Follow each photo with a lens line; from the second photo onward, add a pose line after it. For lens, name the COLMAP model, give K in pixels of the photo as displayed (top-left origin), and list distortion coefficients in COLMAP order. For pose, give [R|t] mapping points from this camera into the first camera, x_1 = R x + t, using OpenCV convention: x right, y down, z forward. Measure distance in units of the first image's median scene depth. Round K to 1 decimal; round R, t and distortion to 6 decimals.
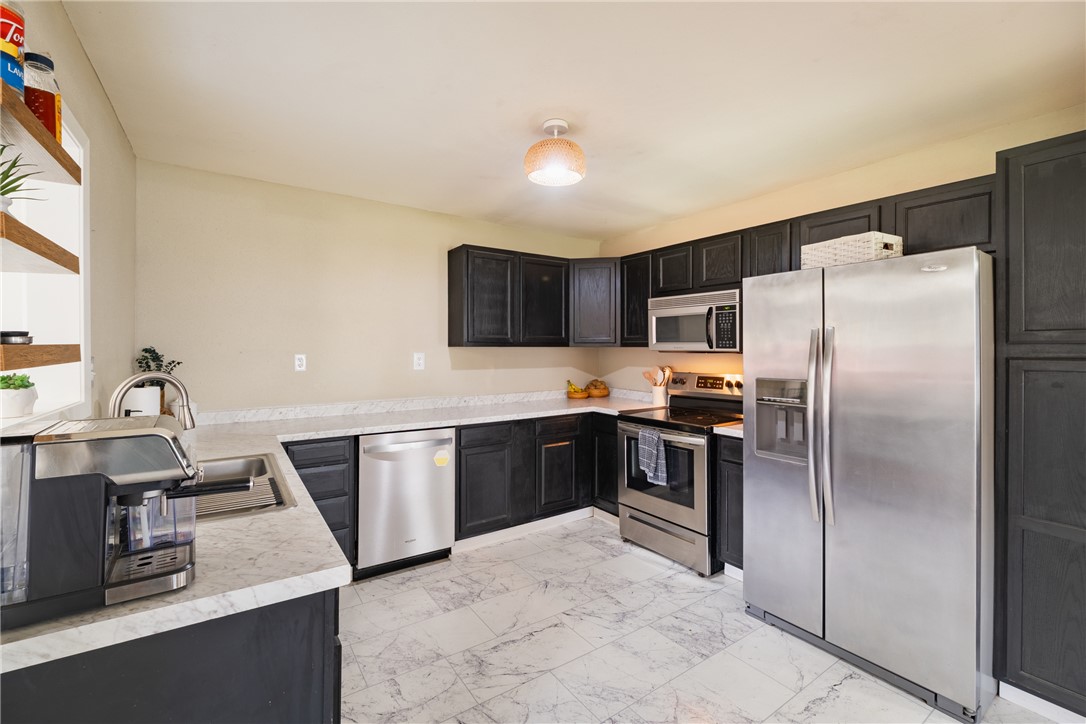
lens RADIAL K [[461.4, 0, 538.3], [0, 461.4, 346.6], [0, 0, 1]] dist [0.013407, 0.000505]
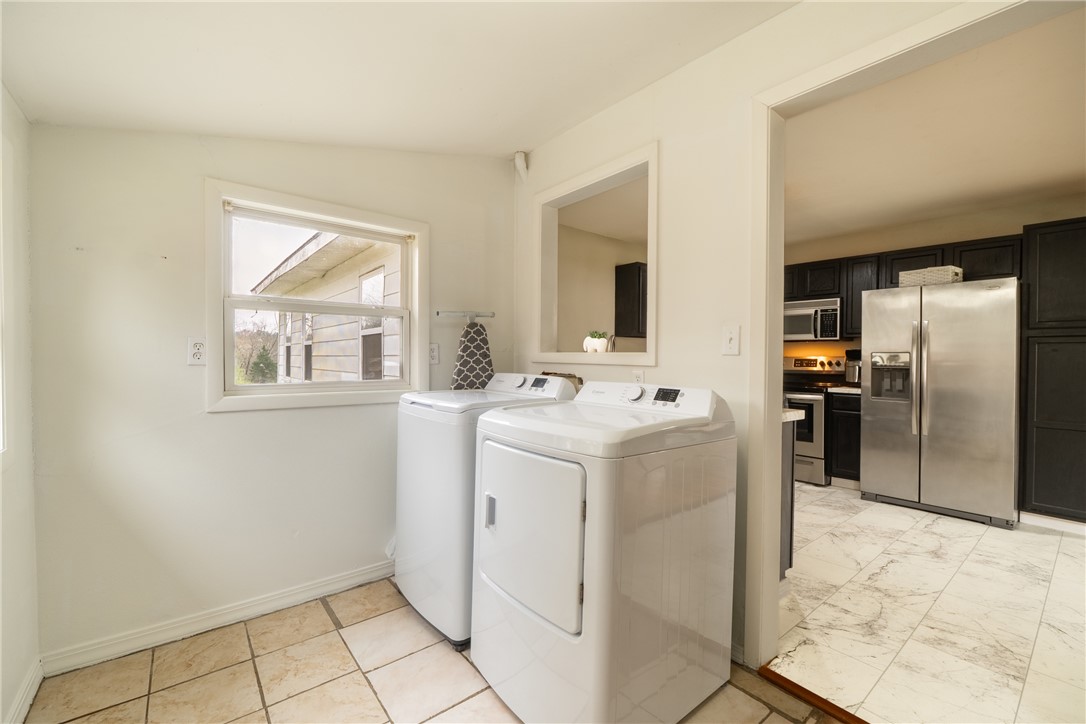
lens RADIAL K [[461.4, 0, 539.5], [0, 461.4, 357.5], [0, 0, 1]] dist [0.013407, 0.000505]
pose [[0.994256, 0.008618, 0.106682, -0.864696], [-0.009118, 0.999950, 0.004198, 0.089311], [-0.106640, -0.005147, 0.994284, -0.495915]]
